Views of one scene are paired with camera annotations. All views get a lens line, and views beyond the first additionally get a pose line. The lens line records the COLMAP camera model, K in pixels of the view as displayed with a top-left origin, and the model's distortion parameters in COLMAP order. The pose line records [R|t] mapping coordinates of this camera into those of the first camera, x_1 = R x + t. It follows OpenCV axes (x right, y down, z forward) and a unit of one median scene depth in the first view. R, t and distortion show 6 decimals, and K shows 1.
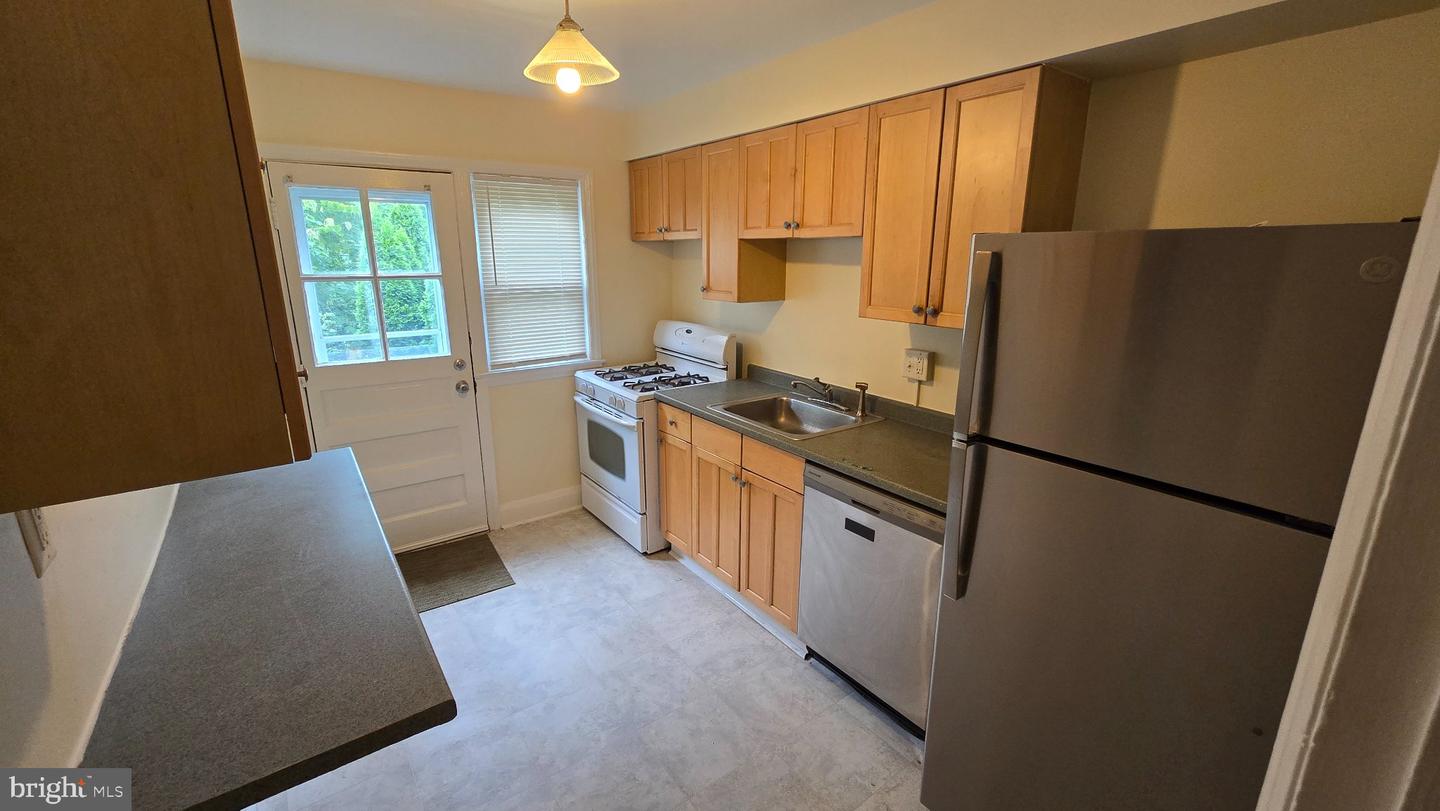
lens RADIAL K [[589.7, 0, 722.4], [0, 589.7, 402.9], [0, 0, 1]] dist [0.000928, -0.001196]
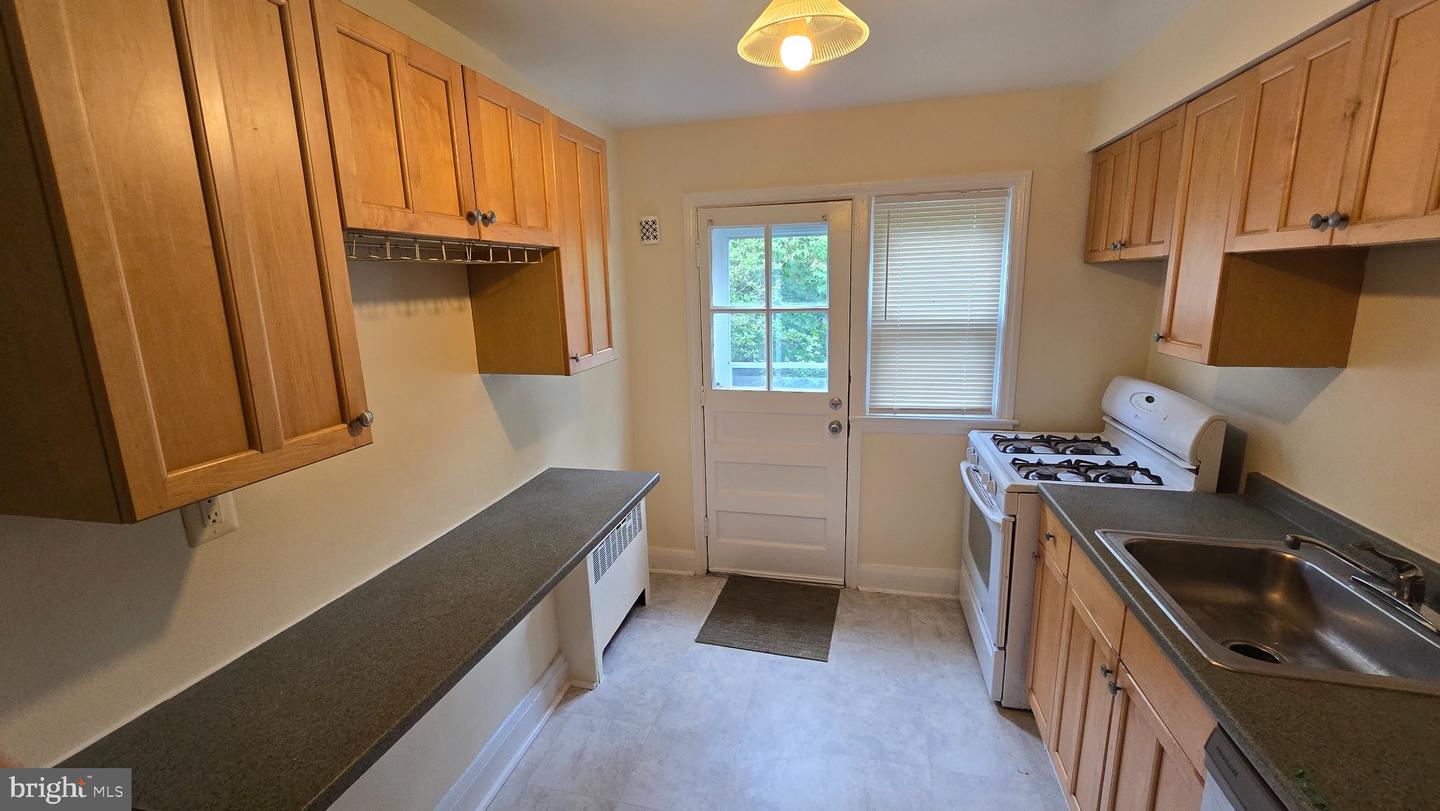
lens RADIAL K [[589.7, 0, 720.5], [0, 589.7, 402.1], [0, 0, 1]] dist [0.000928, -0.001196]
pose [[0.646667, 0.134557, -0.750811, 0.137735], [-0.167164, 0.985389, 0.032621, -0.067598], [0.744230, 0.104414, 0.659712, 0.253082]]
